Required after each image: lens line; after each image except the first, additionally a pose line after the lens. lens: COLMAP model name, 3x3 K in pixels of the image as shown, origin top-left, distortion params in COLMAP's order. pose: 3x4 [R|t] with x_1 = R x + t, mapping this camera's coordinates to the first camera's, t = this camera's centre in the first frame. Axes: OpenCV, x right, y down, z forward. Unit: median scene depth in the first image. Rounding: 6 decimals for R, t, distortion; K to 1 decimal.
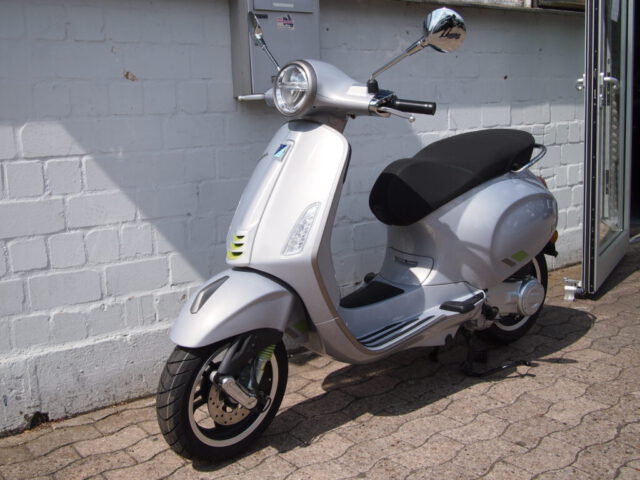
lens RADIAL K [[702.5, 0, 311.7], [0, 702.5, 228.1], [0, 0, 1]] dist [-0.014385, 0.000000]
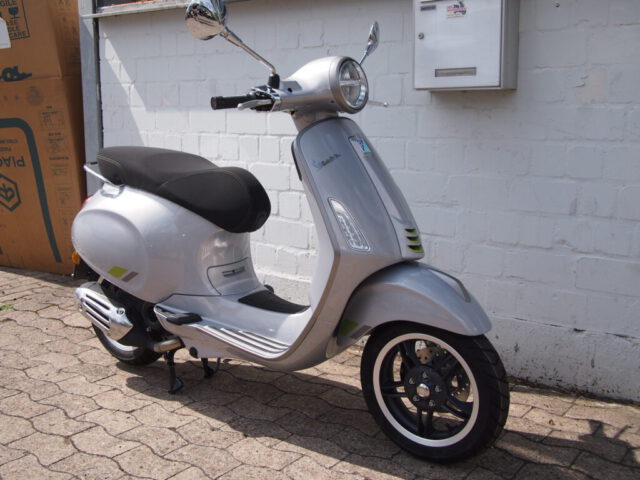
lens RADIAL K [[702.5, 0, 314.5], [0, 702.5, 231.5], [0, 0, 1]] dist [-0.014385, 0.000000]
pose [[0.258484, 0.203280, -0.944385, 0.908935], [-0.156140, 0.973546, 0.166821, -0.145434], [0.953314, 0.104336, 0.283386, 0.639302]]
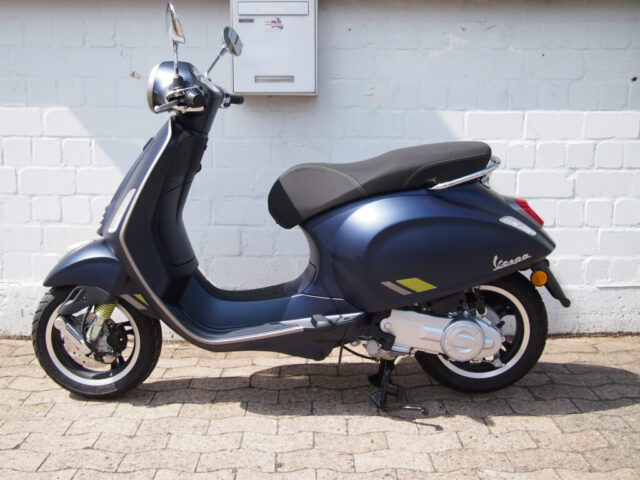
lens RADIAL K [[702.5, 0, 314.5], [0, 702.5, 230.2], [0, 0, 1]] dist [-0.014385, 0.000000]
pose [[0.795800, 0.138768, -0.589446, 0.730015], [-0.134277, 0.989595, 0.051687, -0.054544], [0.590485, 0.038017, 0.806153, 0.212186]]
